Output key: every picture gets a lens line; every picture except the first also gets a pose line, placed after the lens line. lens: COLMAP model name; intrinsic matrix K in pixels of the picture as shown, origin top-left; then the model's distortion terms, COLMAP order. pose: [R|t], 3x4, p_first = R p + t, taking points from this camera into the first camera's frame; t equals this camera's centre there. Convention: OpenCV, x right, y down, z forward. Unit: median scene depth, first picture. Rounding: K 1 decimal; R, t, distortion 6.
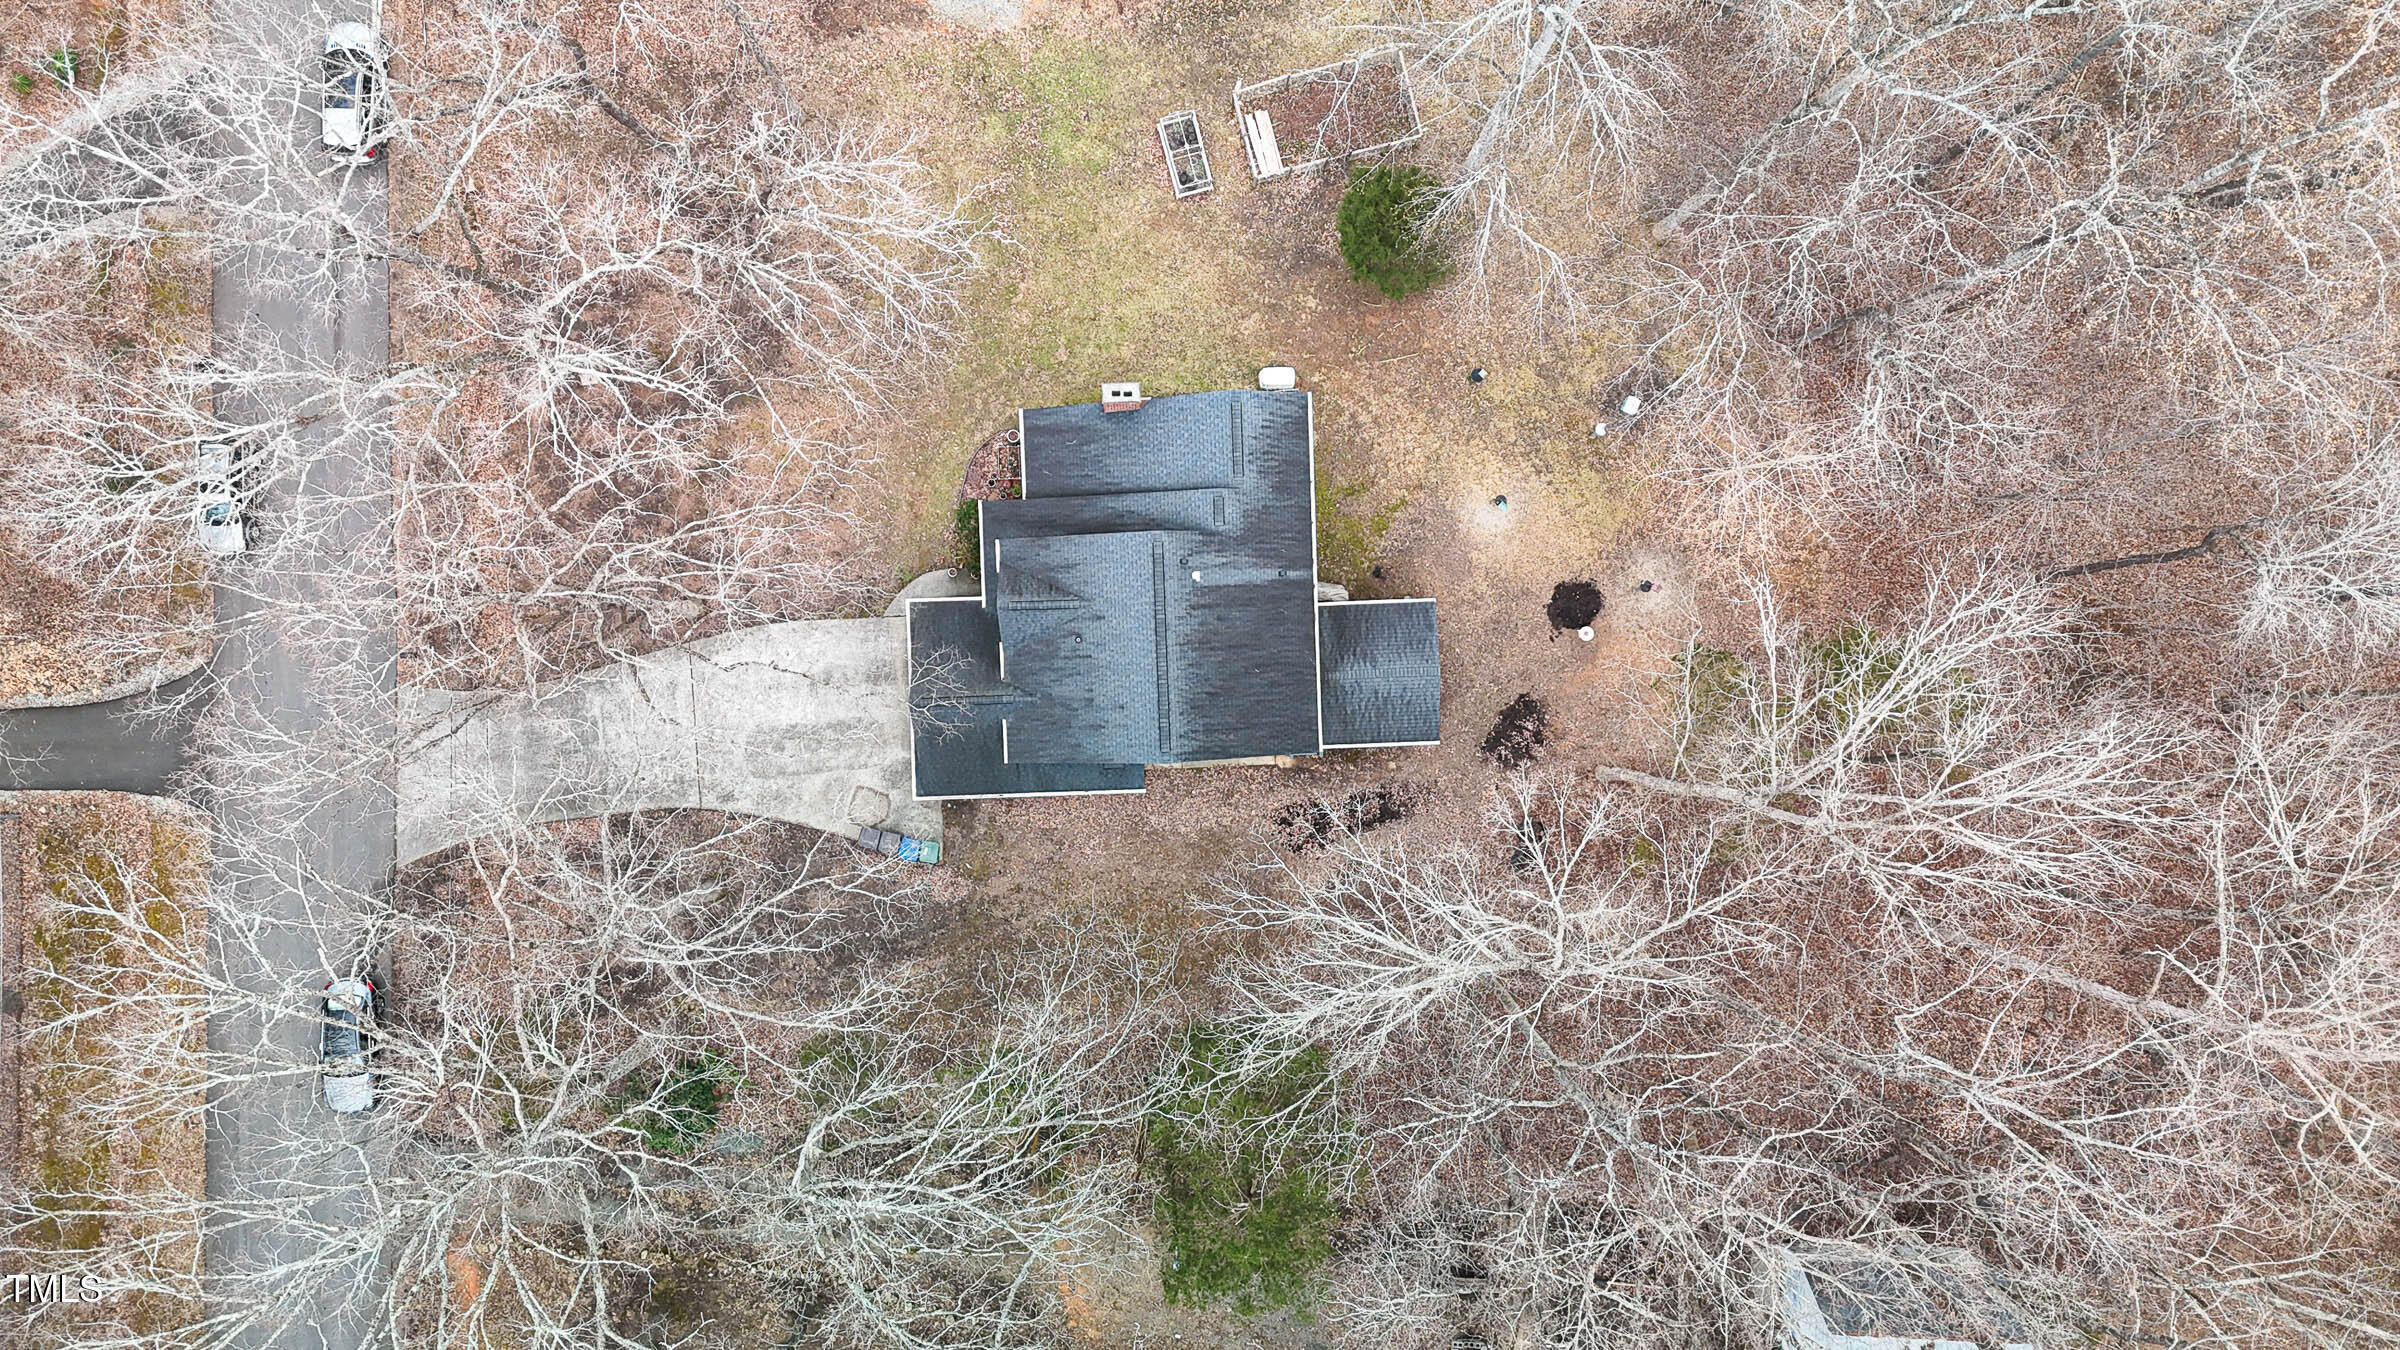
lens RADIAL K [[1686.7, 0, 1200.0], [0, 1686.7, 675.0], [0, 0, 1]] dist [0.123029, -0.000386]
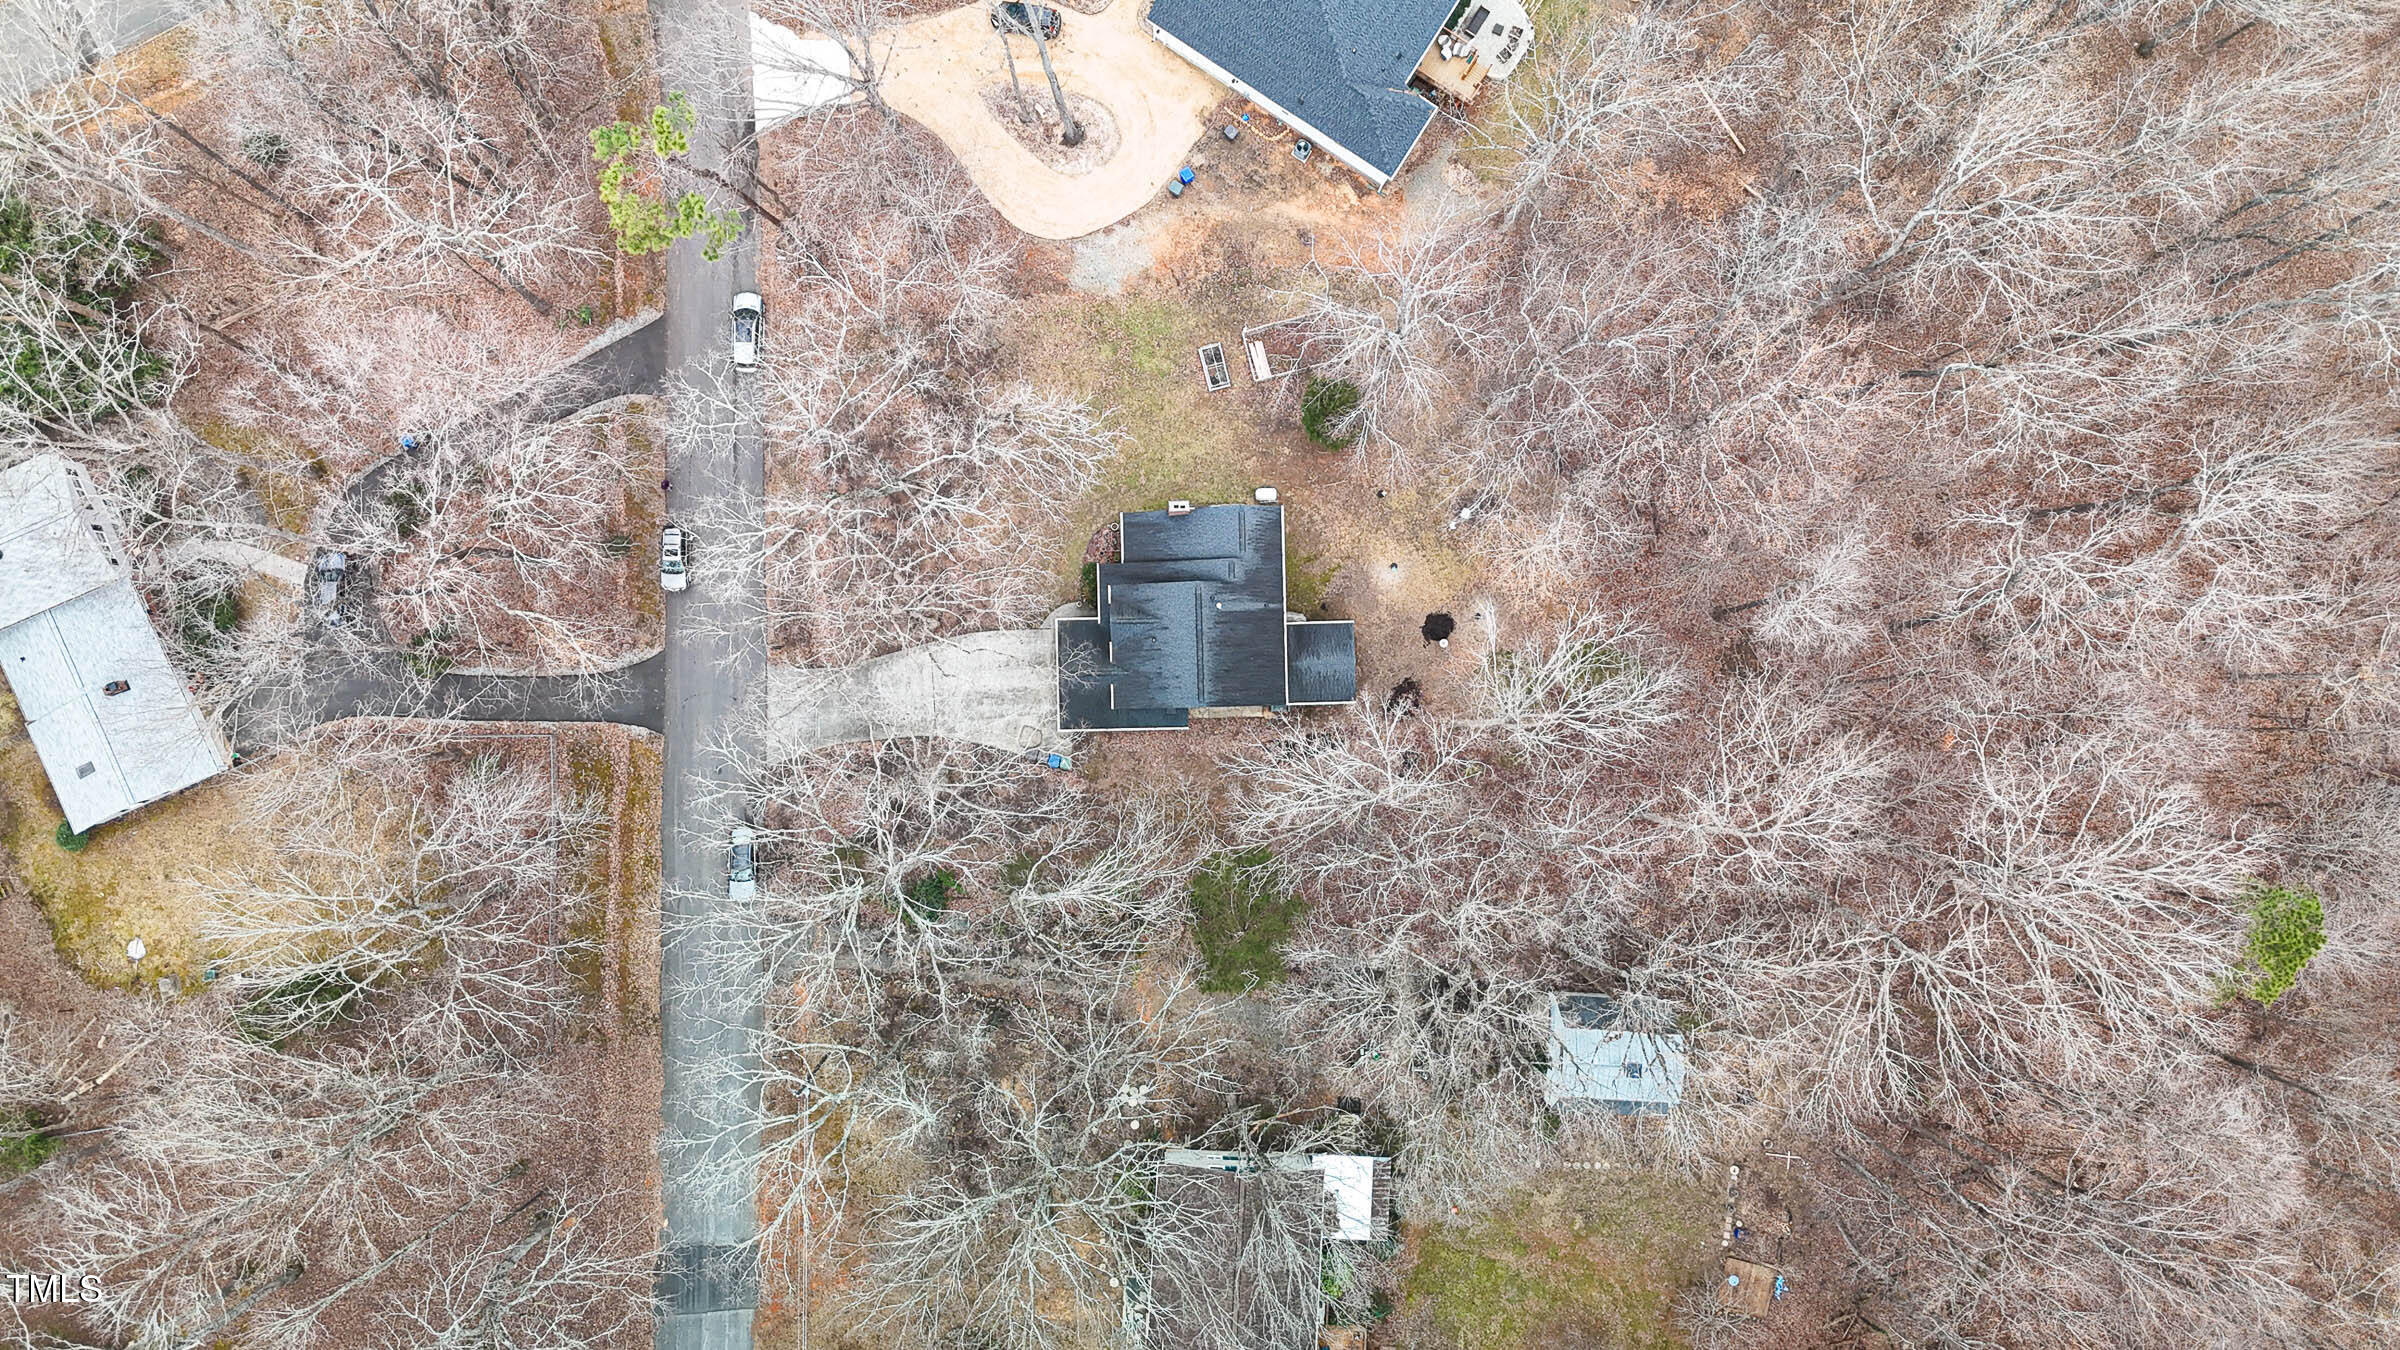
lens RADIAL K [[1686.7, 0, 1200.0], [0, 1686.7, 675.0], [0, 0, 1]] dist [0.123029, -0.000386]
pose [[0.999916, 0.010096, -0.008162, -0.006460], [-0.010341, 0.999479, -0.030580, 0.065418], [0.007849, 0.030662, 0.999499, -0.748723]]
